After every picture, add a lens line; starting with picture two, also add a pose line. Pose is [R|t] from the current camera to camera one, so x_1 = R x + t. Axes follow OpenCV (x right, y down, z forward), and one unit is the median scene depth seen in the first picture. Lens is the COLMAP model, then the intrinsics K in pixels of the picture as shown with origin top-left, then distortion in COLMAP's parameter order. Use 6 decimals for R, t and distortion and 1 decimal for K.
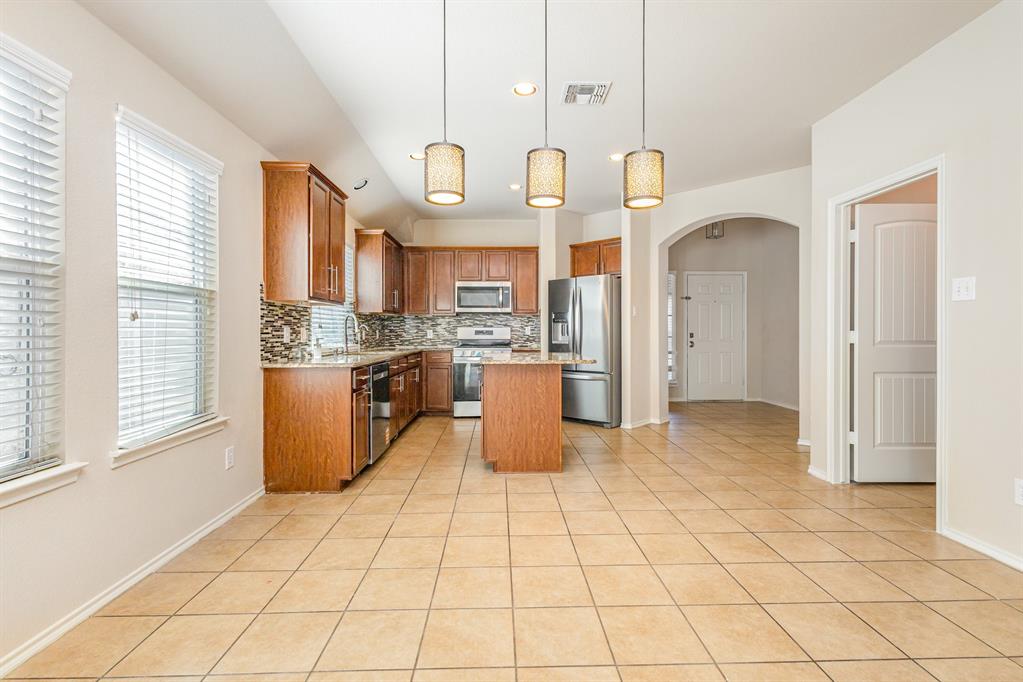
lens RADIAL K [[471.6, 0, 511.2], [0, 471.6, 333.4], [0, 0, 1]] dist [0.006537, -0.000083]
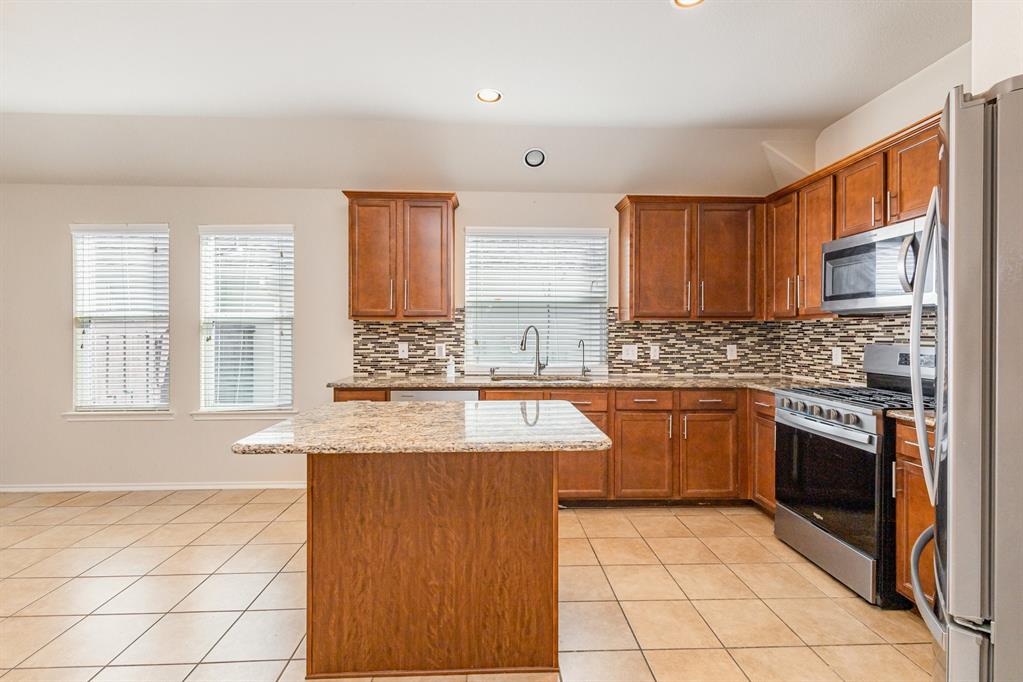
lens RADIAL K [[471.6, 0, 511.2], [0, 471.6, 333.4], [0, 0, 1]] dist [0.006537, -0.000083]
pose [[0.016376, 0.004219, -0.999857, 0.337266], [-0.006292, 0.999972, 0.004116, -0.024035], [0.999846, 0.006224, 0.016402, 0.706625]]
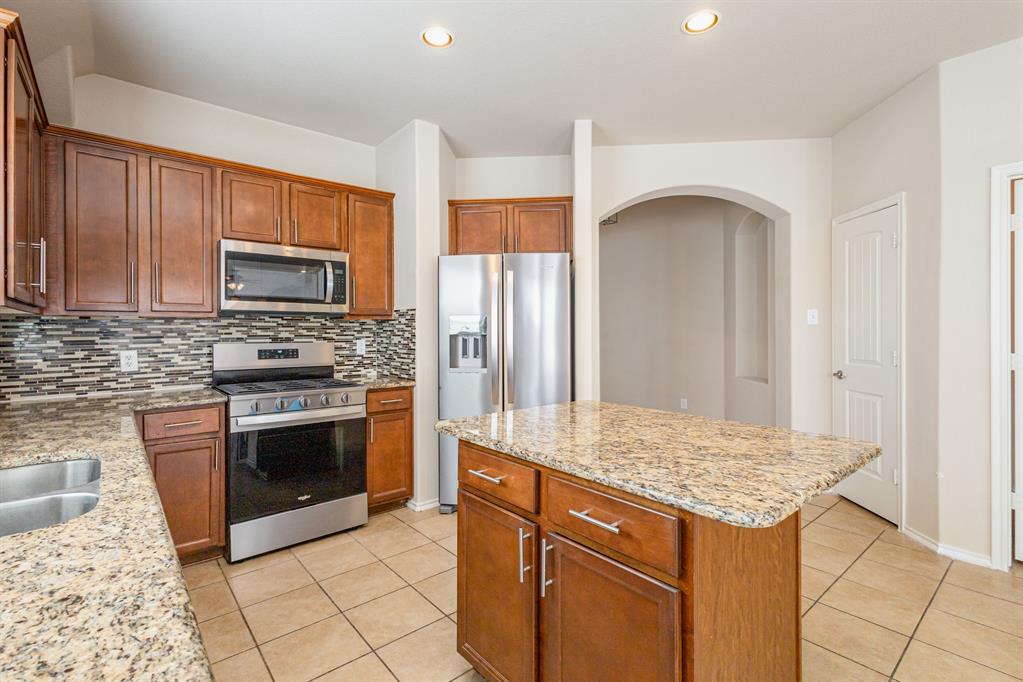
lens RADIAL K [[471.6, 0, 511.2], [0, 471.6, 333.4], [0, 0, 1]] dist [0.006537, -0.000083]
pose [[0.781104, -0.004672, 0.624383, -0.183346], [0.006456, 0.999979, -0.000594, -0.021929], [-0.624367, 0.004495, 0.781118, 0.505329]]
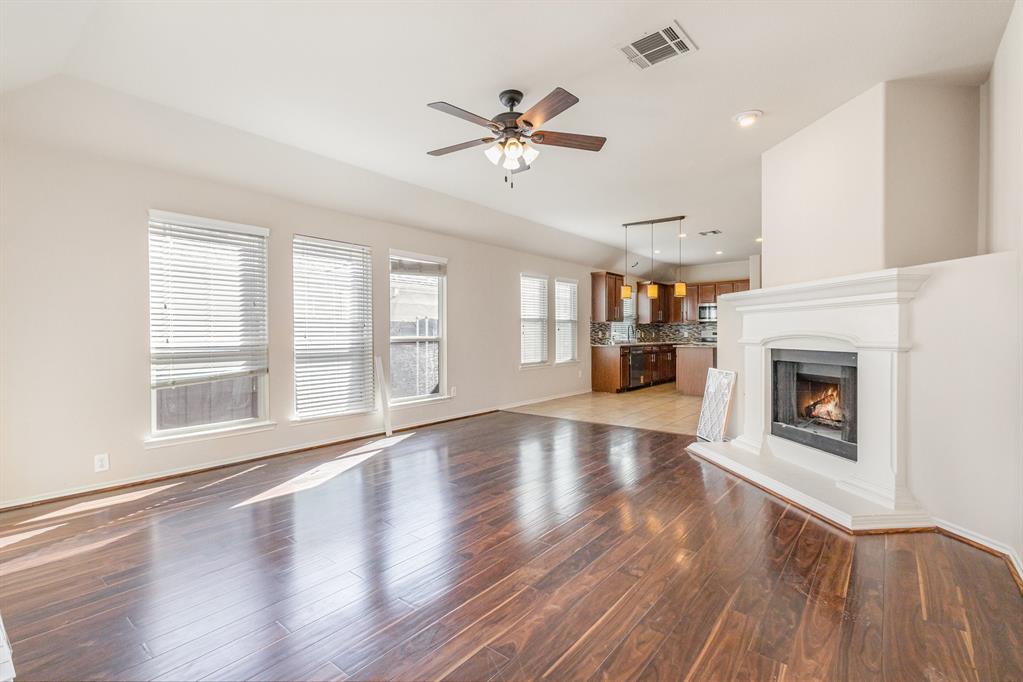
lens RADIAL K [[471.6, 0, 511.2], [0, 471.6, 333.4], [0, 0, 1]] dist [0.006537, -0.000083]
pose [[0.764193, -0.001523, -0.644986, 0.470213], [-0.000262, 0.999996, -0.002672, 0.002119], [0.644988, 0.002211, 0.764190, -0.740161]]
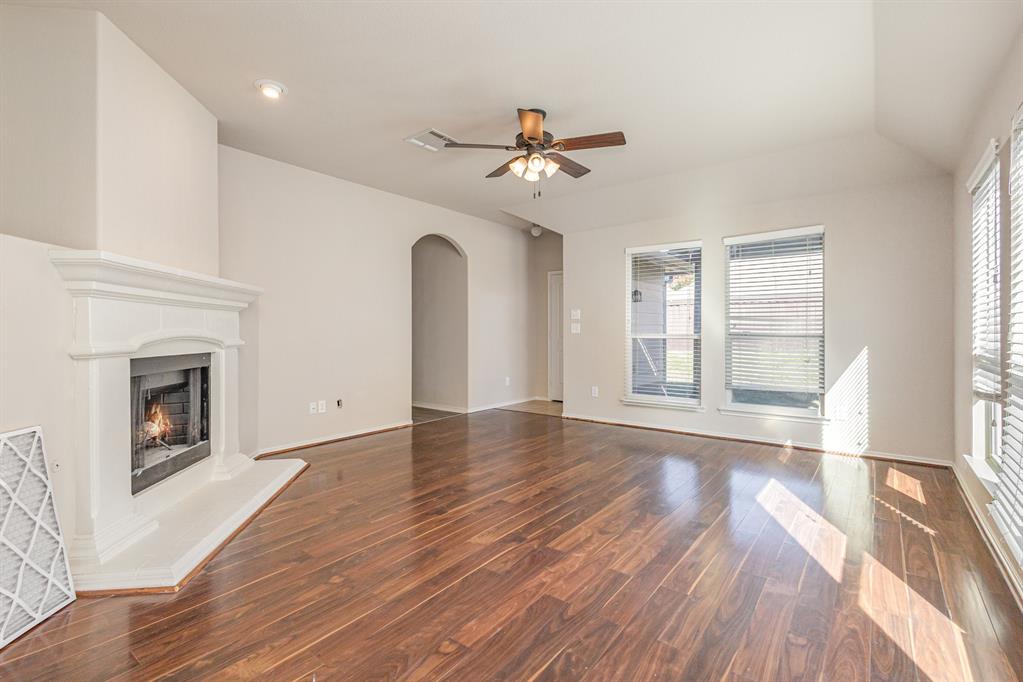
lens RADIAL K [[471.6, 0, 511.2], [0, 471.6, 333.4], [0, 0, 1]] dist [0.006537, -0.000083]
pose [[-0.772637, 0.003561, 0.634838, -0.187386], [0.008533, 0.999952, 0.004776, -0.000468], [-0.634791, 0.009107, -0.772630, 0.094011]]
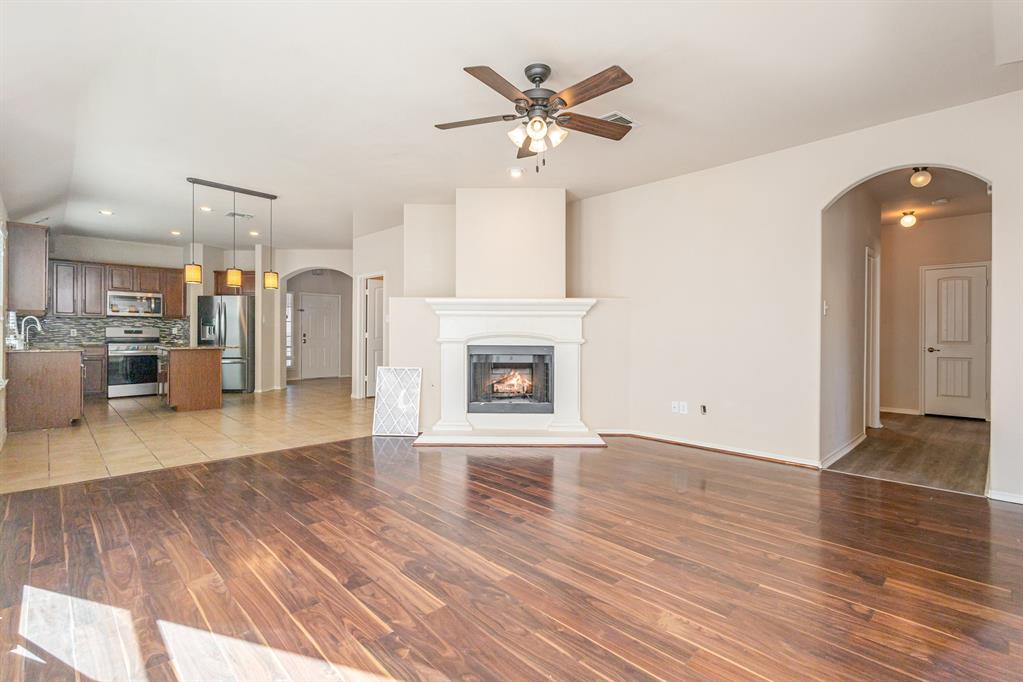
lens RADIAL K [[474.0, 0, 511.5], [0, 474.0, 341.0], [0, 0, 1]] dist [0.006029, 0.000235]
pose [[0.733908, -0.001772, 0.679247, -0.192014], [-0.006016, 0.999940, 0.009109, 0.005270], [-0.679222, -0.010771, 0.733854, -0.672475]]
